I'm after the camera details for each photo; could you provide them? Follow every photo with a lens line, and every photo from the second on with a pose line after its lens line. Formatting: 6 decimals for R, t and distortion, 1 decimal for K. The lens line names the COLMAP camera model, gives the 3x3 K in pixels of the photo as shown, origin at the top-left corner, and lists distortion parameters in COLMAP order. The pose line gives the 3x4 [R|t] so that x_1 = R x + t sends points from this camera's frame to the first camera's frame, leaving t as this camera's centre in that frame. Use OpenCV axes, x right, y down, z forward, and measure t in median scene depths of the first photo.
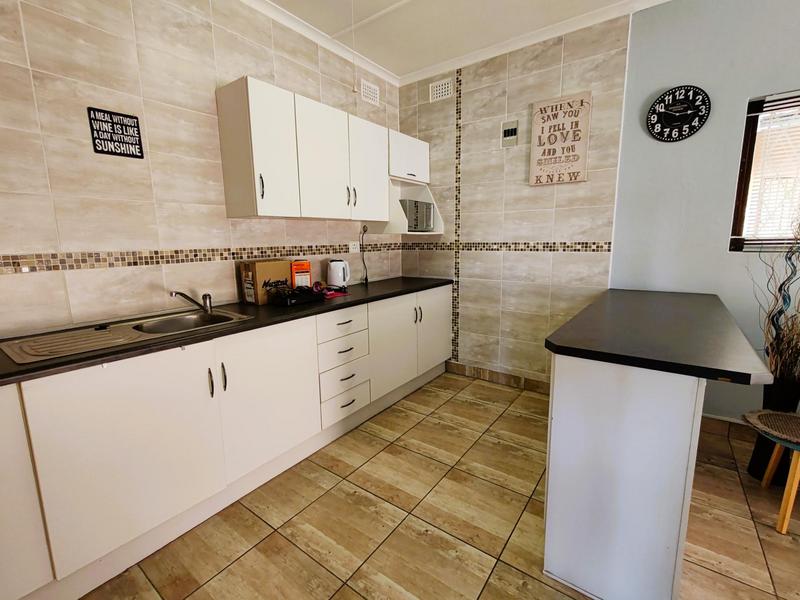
lens RADIAL K [[365.2, 0, 412.7], [0, 365.2, 300.6], [0, 0, 1]] dist [-0.000148, -0.000549]
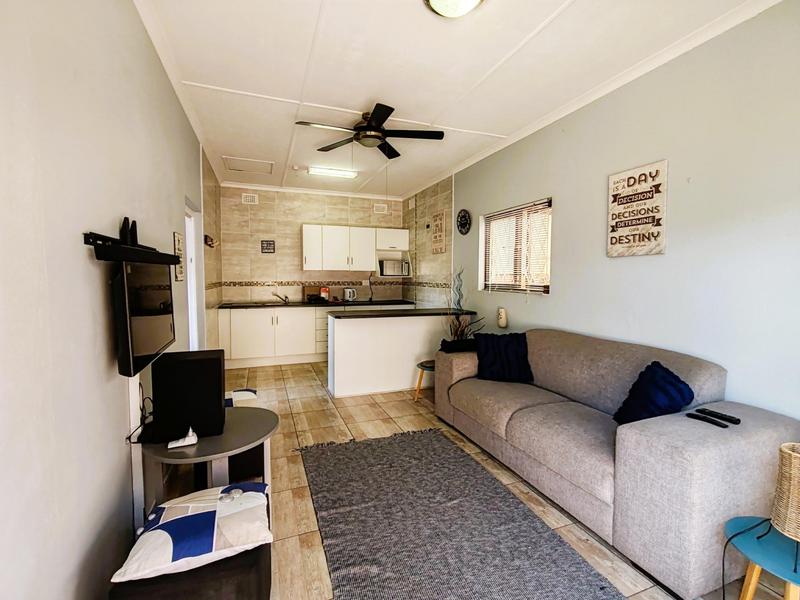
lens RADIAL K [[365.2, 0, 402.8], [0, 365.2, 297.9], [0, 0, 1]] dist [-0.000148, -0.000549]
pose [[0.841187, 0.050613, -0.538370, 1.577203], [-0.107520, 0.991385, -0.074796, 0.096937], [0.529946, 0.120803, 0.839383, -0.843149]]
